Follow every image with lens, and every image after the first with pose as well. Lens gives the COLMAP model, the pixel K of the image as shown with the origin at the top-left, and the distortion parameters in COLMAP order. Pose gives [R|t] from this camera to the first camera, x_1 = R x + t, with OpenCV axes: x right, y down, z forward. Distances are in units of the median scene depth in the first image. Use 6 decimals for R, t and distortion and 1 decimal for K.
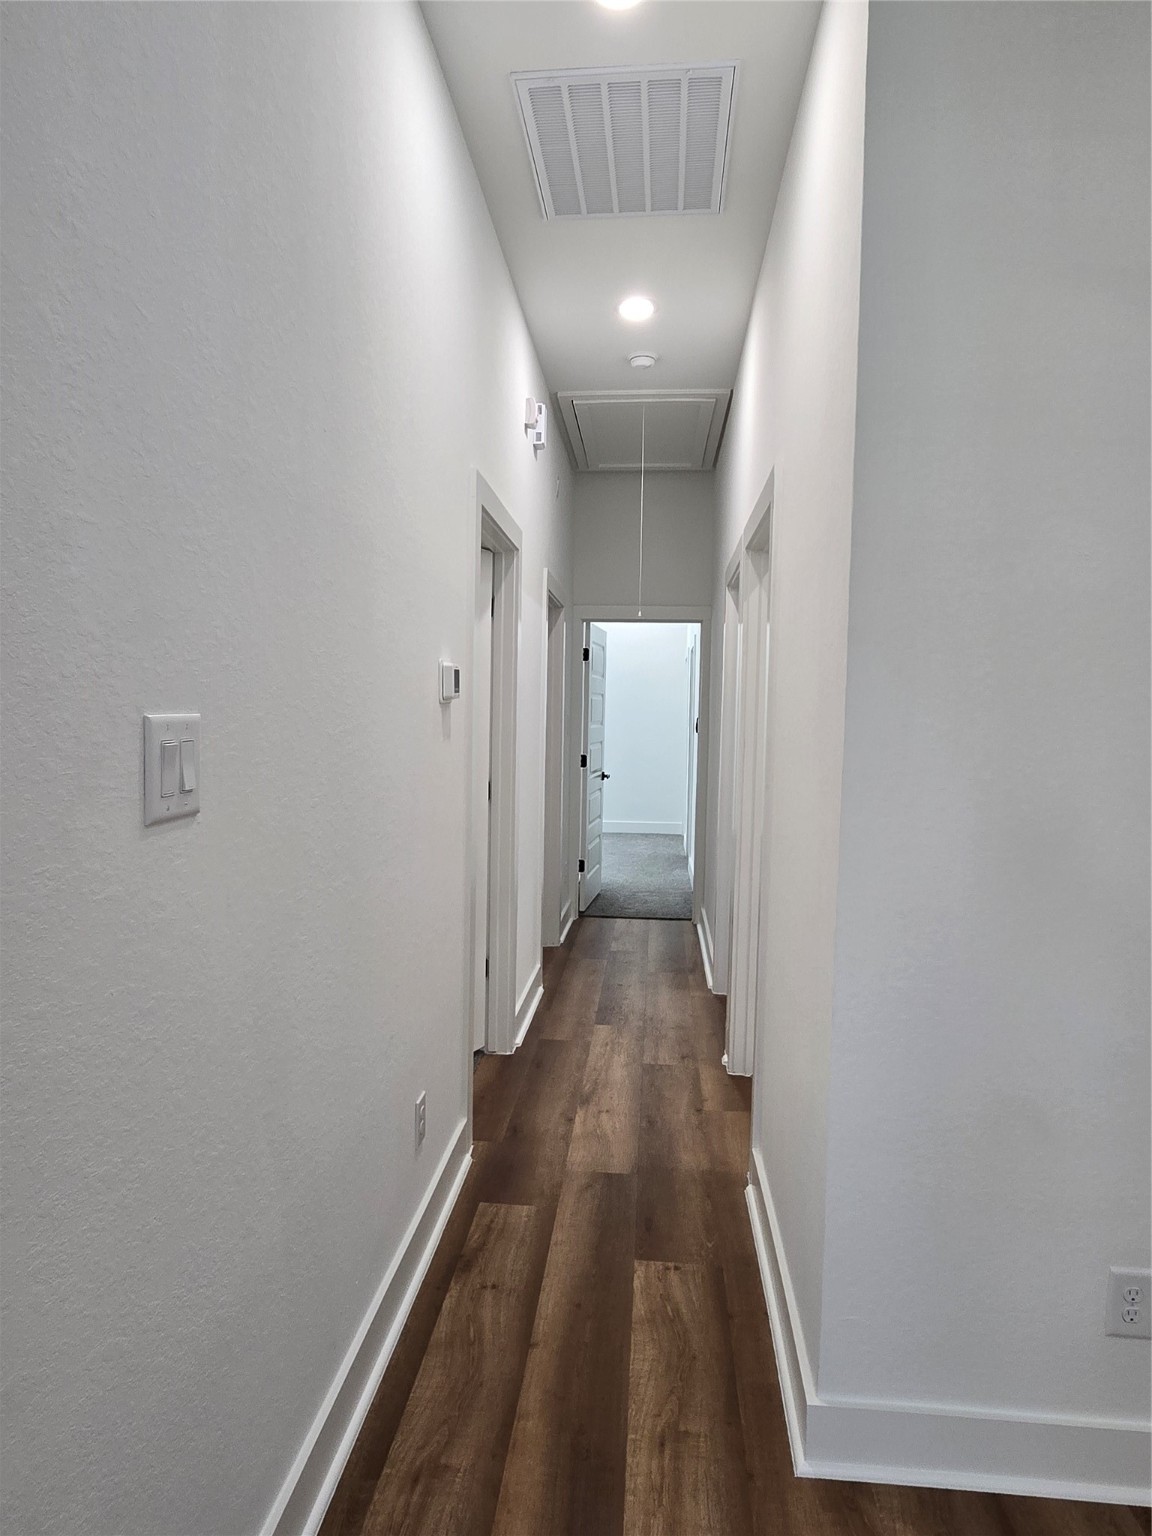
lens RADIAL K [[947.8, 0, 573.5], [0, 947.8, 769.0], [0, 0, 1]] dist [0.000856, -0.001778]
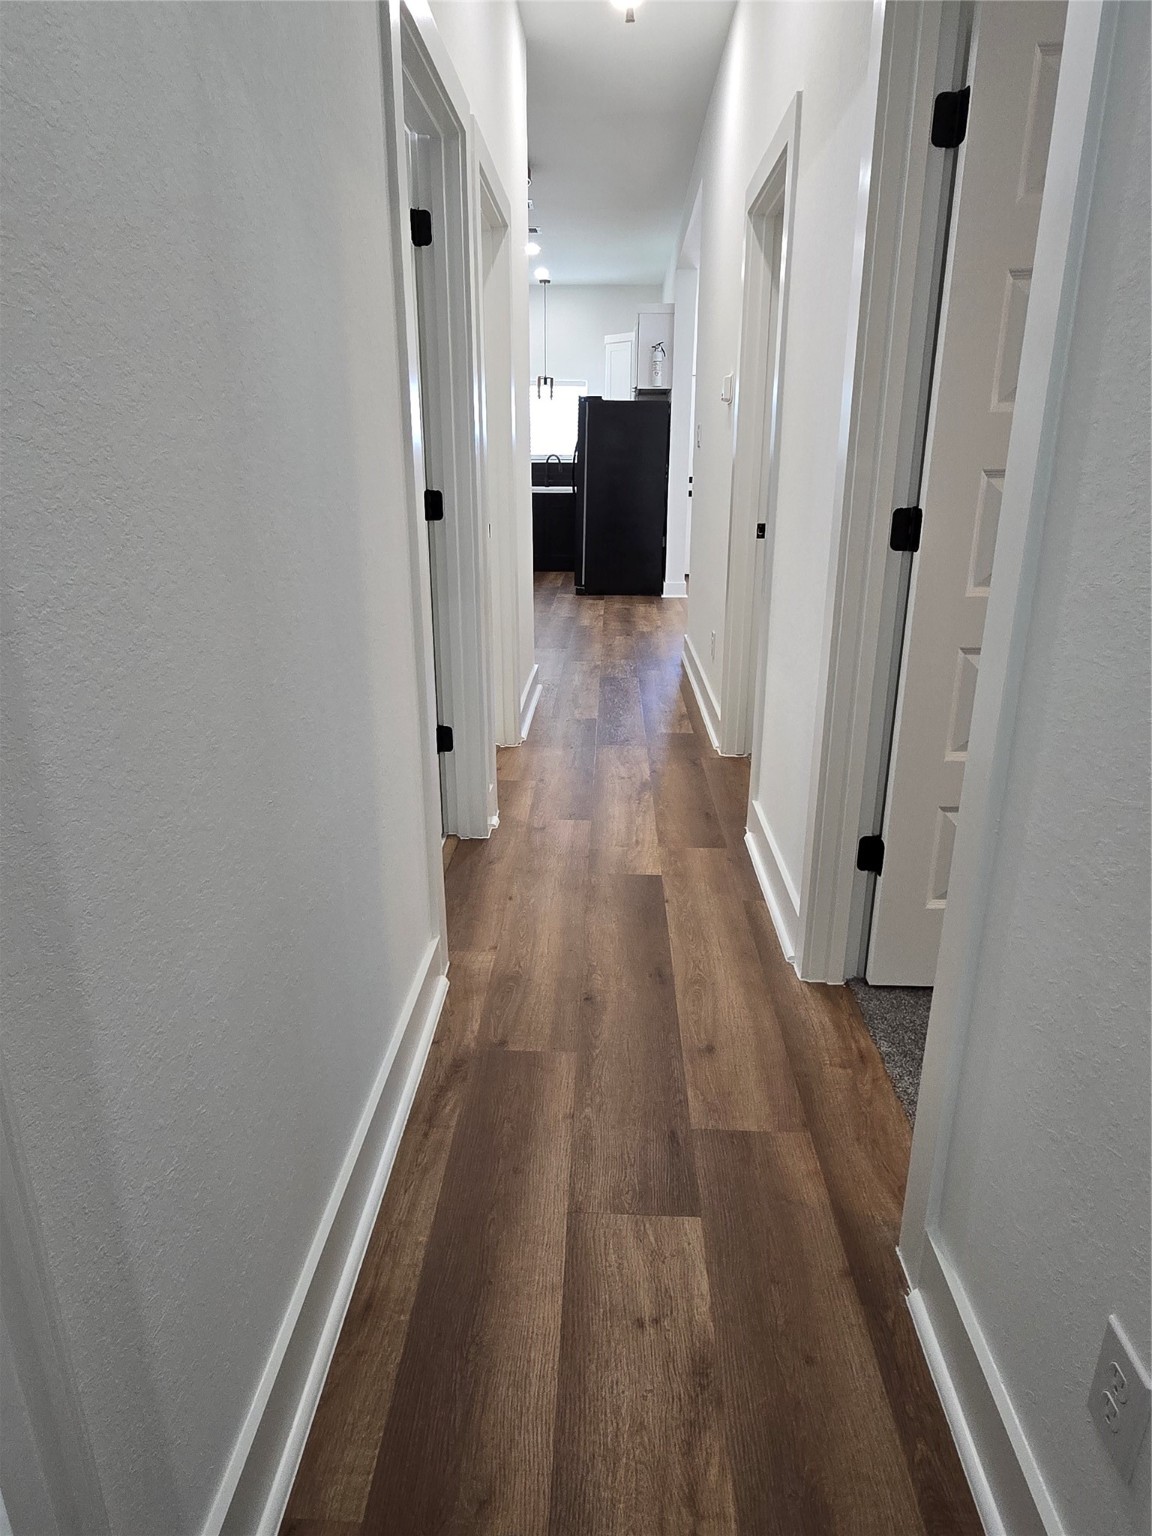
lens RADIAL K [[947.8, 0, 577.7], [0, 947.8, 767.7], [0, 0, 1]] dist [0.000856, -0.001778]
pose [[-0.998329, -0.003747, -0.057672, 0.126955], [-0.024671, 0.930035, 0.366643, -0.048834], [0.052263, 0.367453, -0.928573, 1.674190]]
